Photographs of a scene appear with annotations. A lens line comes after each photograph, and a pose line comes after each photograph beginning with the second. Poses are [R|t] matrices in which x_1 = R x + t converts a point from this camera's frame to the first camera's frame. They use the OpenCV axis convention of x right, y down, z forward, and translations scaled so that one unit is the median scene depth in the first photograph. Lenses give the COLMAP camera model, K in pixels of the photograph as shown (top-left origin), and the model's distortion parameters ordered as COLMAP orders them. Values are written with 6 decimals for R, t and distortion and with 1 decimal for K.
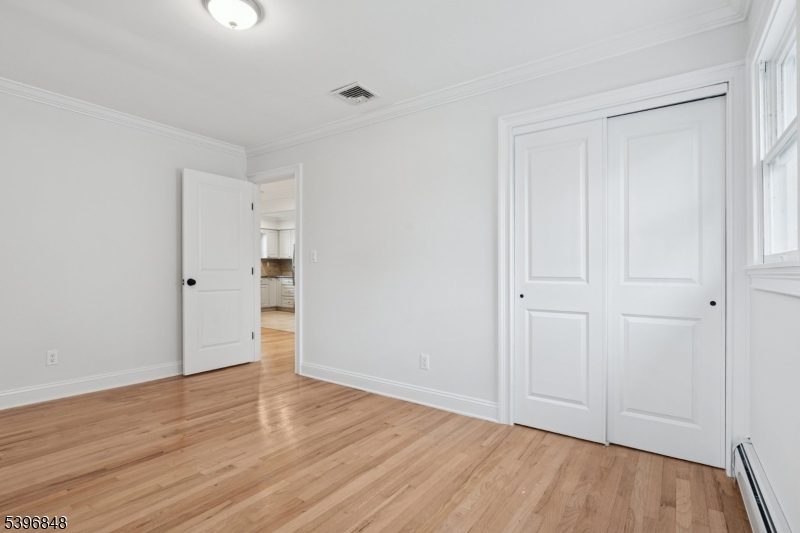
lens RADIAL K [[390.3, 0, 394.9], [0, 390.3, 271.5], [0, 0, 1]] dist [-0.009783, 0.000345]
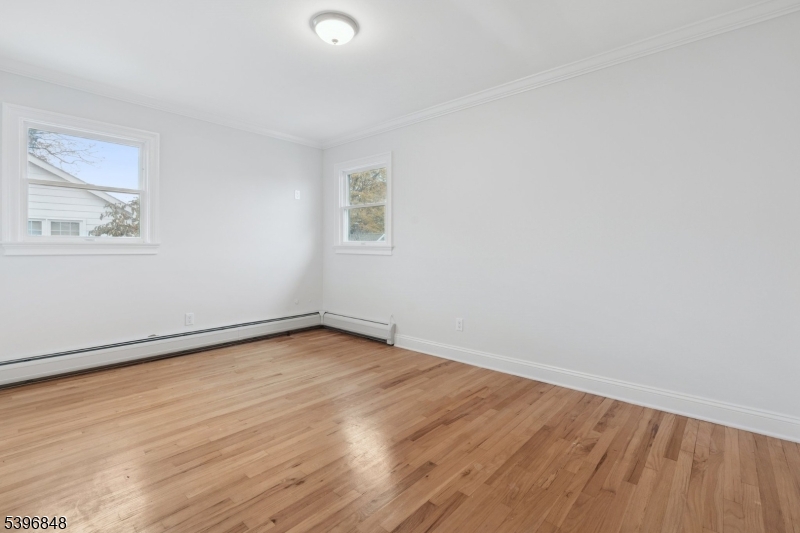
lens RADIAL K [[364.5, 0, 404.0], [0, 364.5, 255.7], [0, 0, 1]] dist [-0.008898, 0.000438]
pose [[-0.995499, -0.015738, 0.093455, -0.584378], [-0.013906, 0.999699, 0.020218, -0.006569], [-0.093745, 0.018828, -0.995418, 1.678578]]
